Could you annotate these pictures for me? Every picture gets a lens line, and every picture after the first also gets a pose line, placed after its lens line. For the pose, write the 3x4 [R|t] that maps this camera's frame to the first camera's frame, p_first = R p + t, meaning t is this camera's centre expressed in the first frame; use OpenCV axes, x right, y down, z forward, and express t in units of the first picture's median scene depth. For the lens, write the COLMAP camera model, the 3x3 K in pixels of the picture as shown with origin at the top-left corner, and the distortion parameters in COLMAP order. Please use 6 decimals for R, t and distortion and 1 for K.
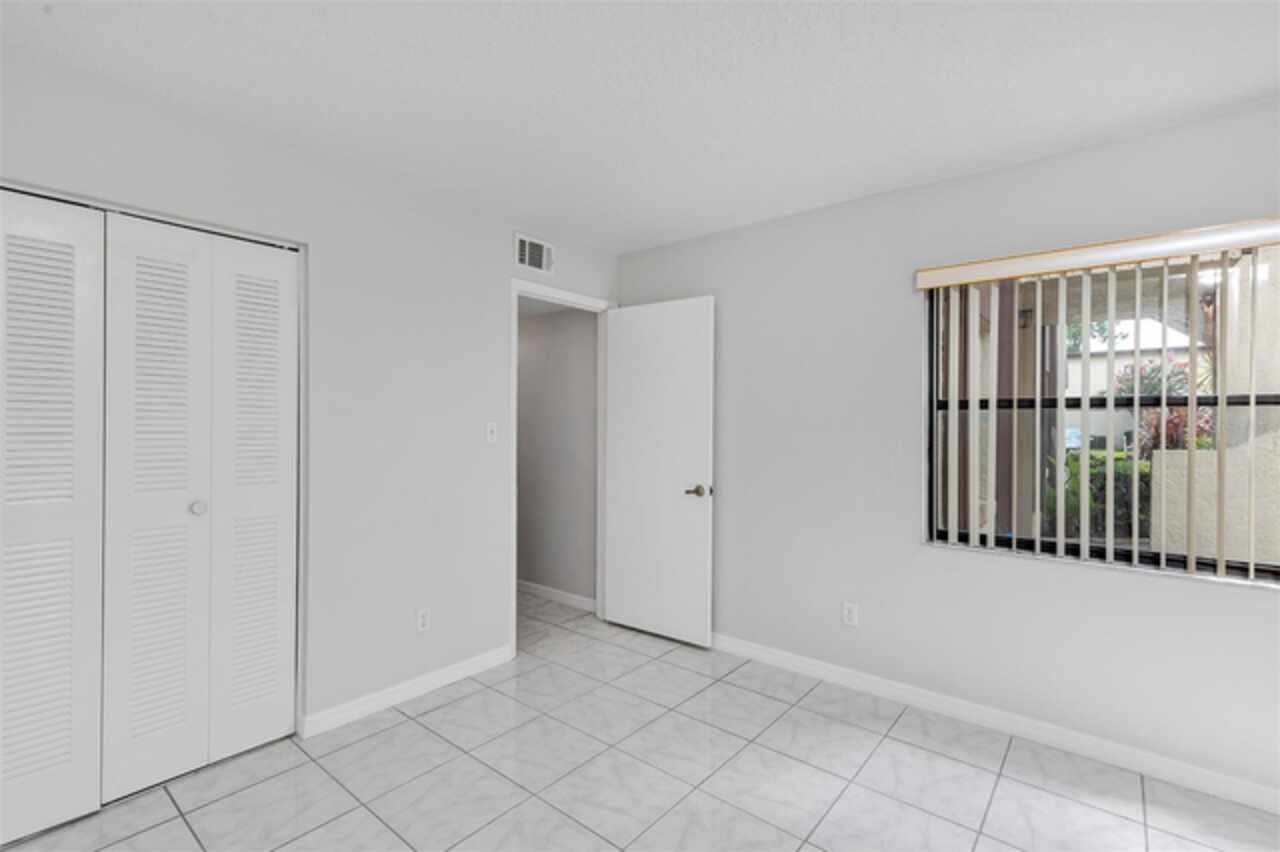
lens RADIAL K [[586.7, 0, 639.6], [0, 586.7, 417.8], [0, 0, 1]] dist [0.010466, -0.000044]
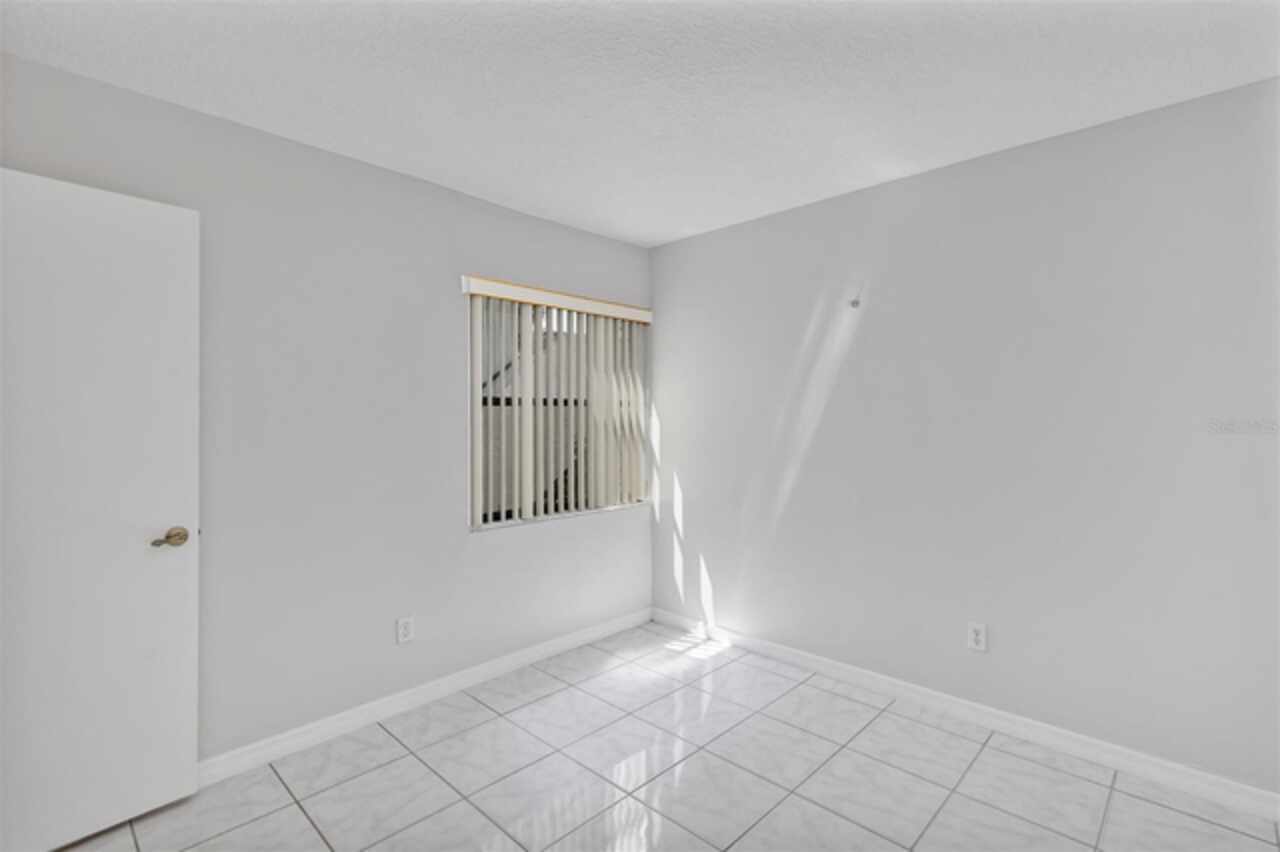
lens RADIAL K [[586.7, 0, 633.6], [0, 586.7, 422.2], [0, 0, 1]] dist [0.010466, -0.000044]
pose [[0.088039, -0.006943, 0.996093, -0.589361], [0.002317, 0.999974, 0.006765, 0.009257], [-0.996114, 0.001713, 0.088052, 0.651564]]
